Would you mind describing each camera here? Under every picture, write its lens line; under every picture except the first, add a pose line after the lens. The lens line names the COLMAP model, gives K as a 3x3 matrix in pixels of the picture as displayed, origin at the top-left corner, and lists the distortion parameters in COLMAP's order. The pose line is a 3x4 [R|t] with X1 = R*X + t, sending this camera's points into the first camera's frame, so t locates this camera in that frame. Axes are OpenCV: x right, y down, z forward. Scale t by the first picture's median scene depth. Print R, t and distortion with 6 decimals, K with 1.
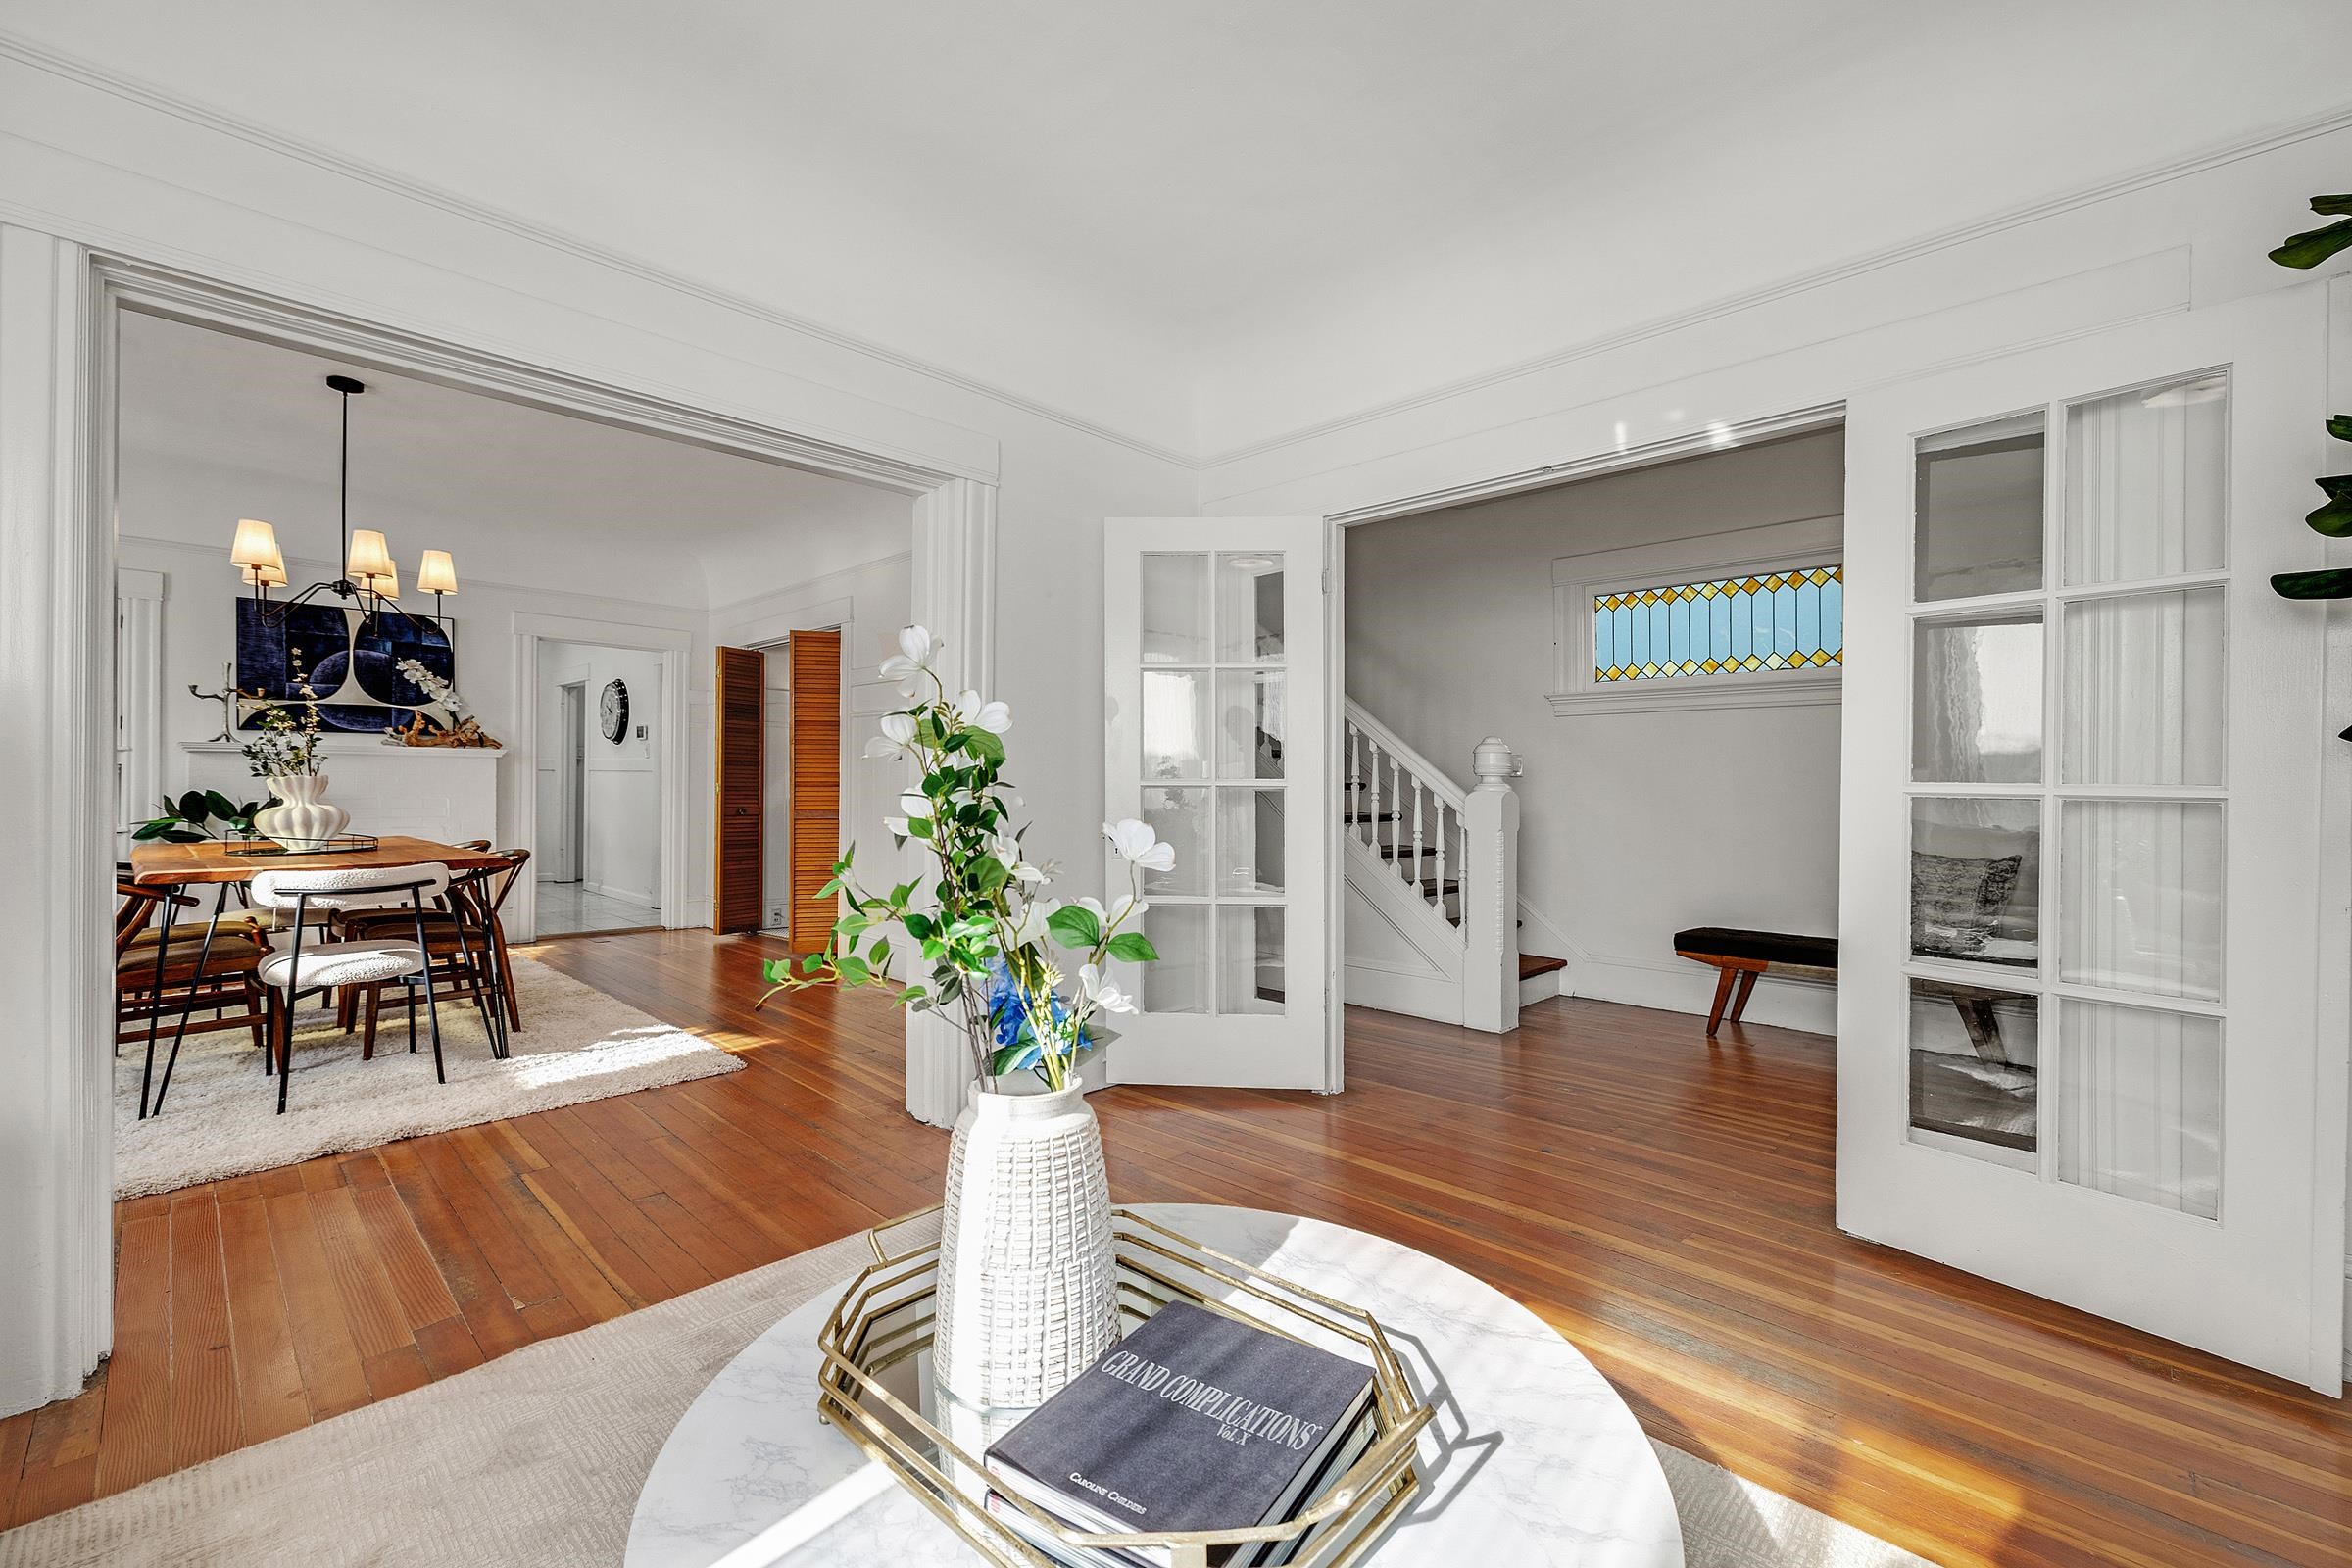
lens RADIAL K [[979.3, 0, 1182.6], [0, 979.3, 790.5], [0, 0, 1]] dist [0.001923, -0.000033]
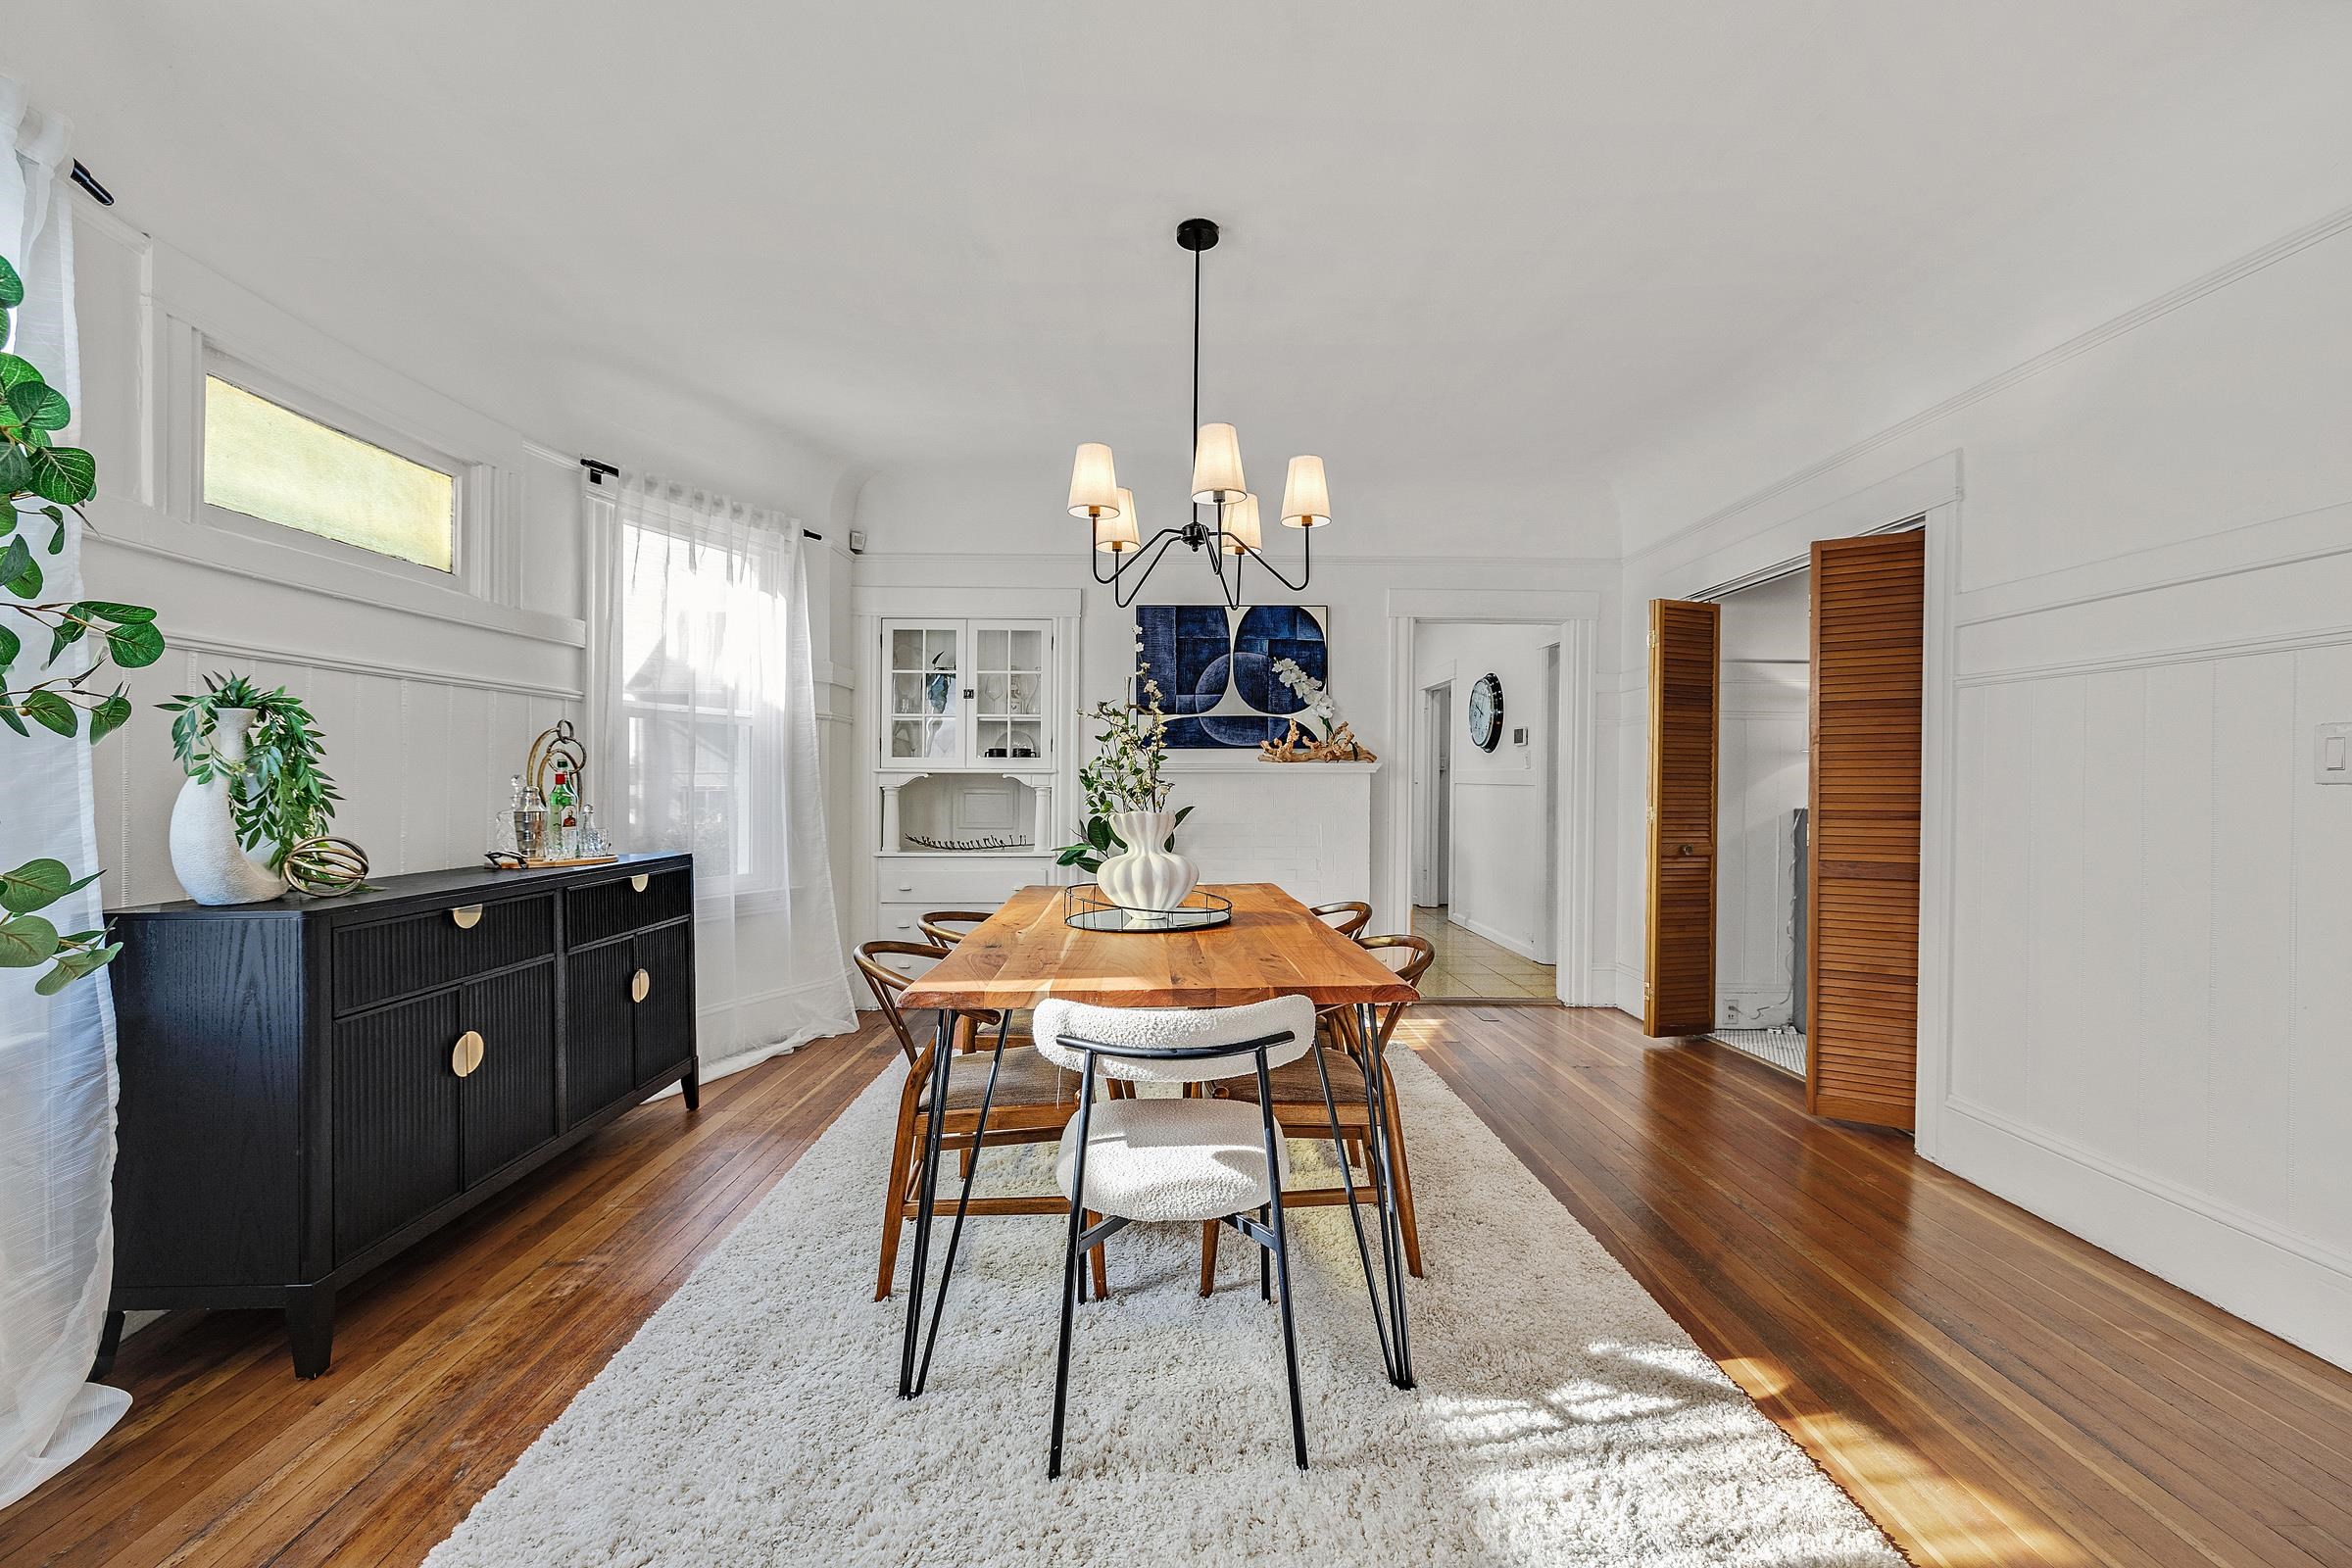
lens RADIAL K [[979.3, 0, 1162.9], [0, 979.3, 793.6], [0, 0, 1]] dist [0.001923, -0.000033]
pose [[0.691868, 0.000918, -0.722024, -0.253748], [-0.002227, 0.999997, -0.000863, -0.017130], [0.722021, 0.002205, 0.691868, 0.343587]]
